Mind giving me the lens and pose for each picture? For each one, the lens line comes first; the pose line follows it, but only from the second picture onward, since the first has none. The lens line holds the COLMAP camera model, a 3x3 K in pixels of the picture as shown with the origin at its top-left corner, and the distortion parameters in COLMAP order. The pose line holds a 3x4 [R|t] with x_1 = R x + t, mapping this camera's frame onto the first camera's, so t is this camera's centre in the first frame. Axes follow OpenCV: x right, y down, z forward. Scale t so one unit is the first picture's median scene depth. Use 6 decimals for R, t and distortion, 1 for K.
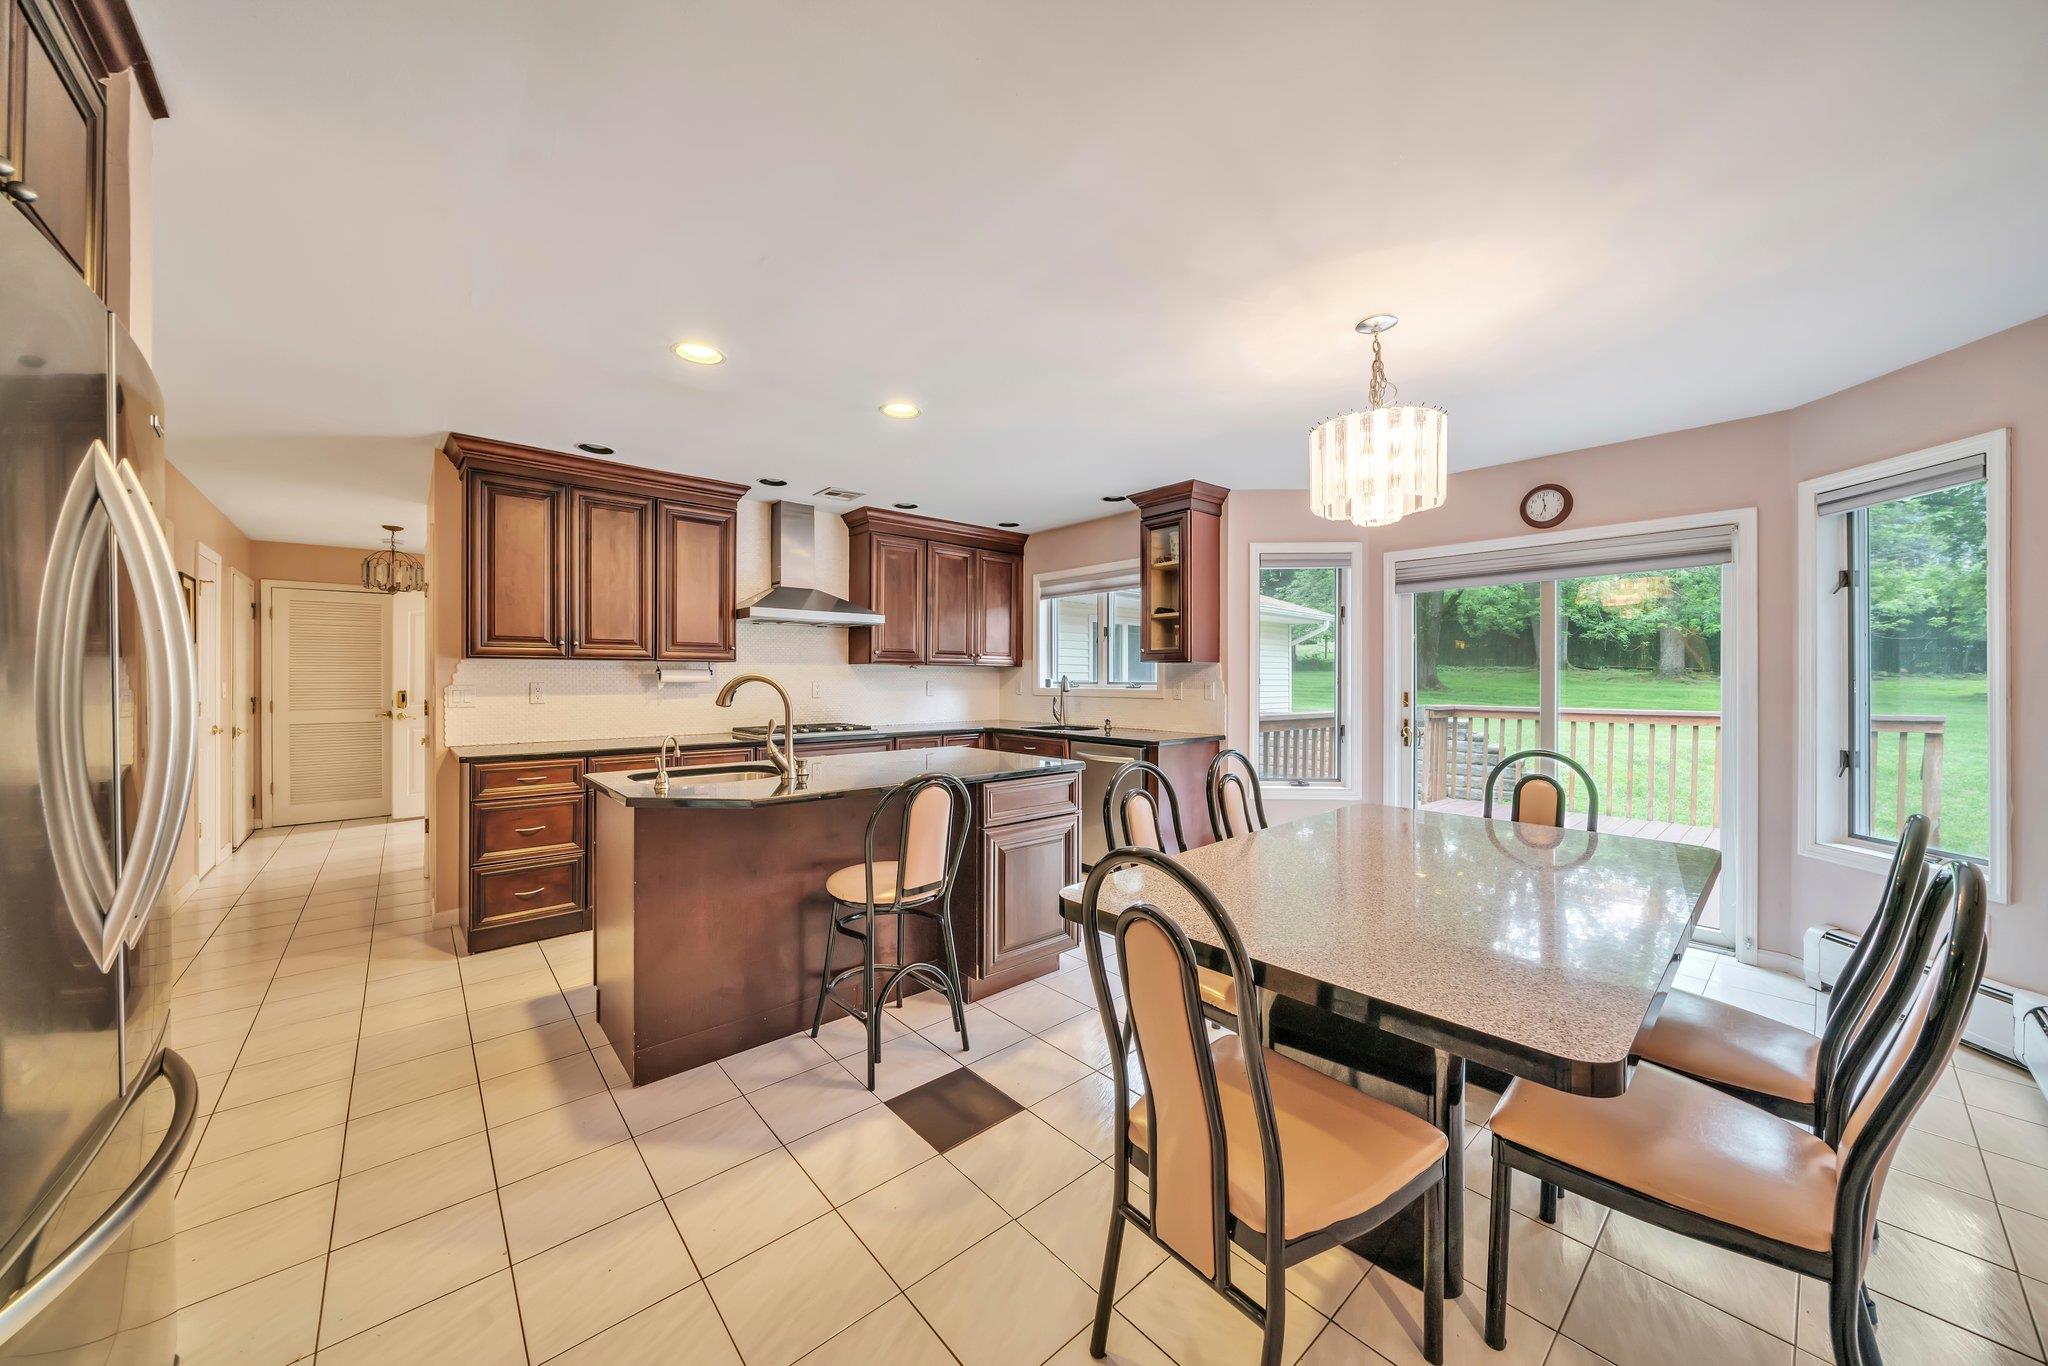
lens RADIAL K [[710.8, 0, 1001.6], [0, 710.8, 673.6], [0, 0, 1]] dist [-0.001217, 0.000010]
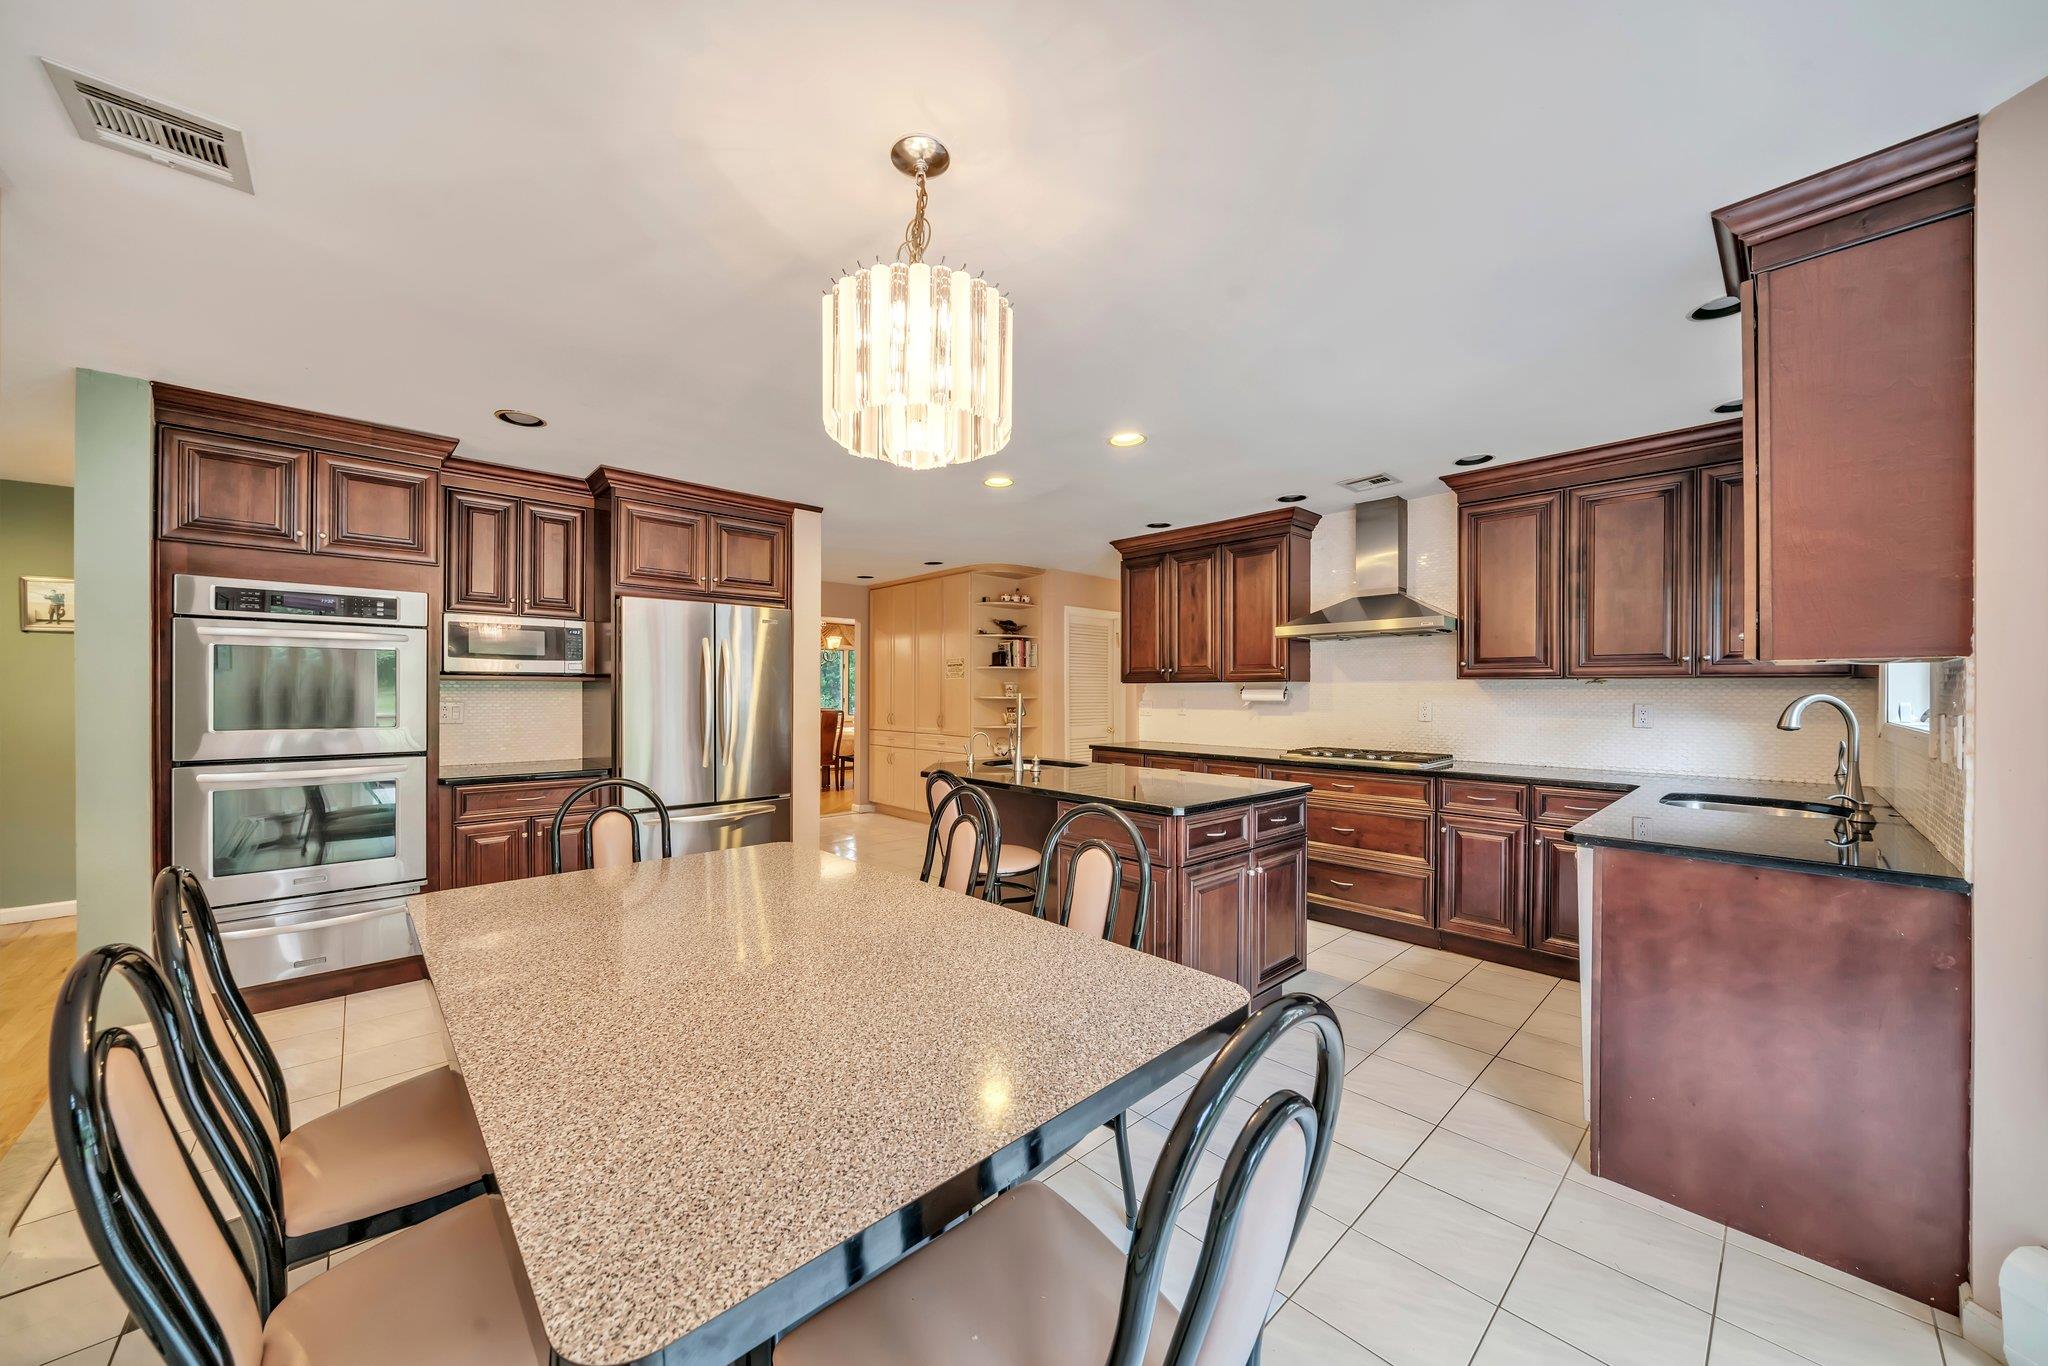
lens RADIAL K [[719.5, 0, 1024.0], [0, 719.5, 683.0], [0, 0, 1]] dist [-0.001056, -0.000145]
pose [[0.035836, -0.016923, -0.999214, 0.632354], [0.000582, 0.999857, -0.016913, 0.003152], [0.999358, 0.000025, 0.035840, 0.575014]]
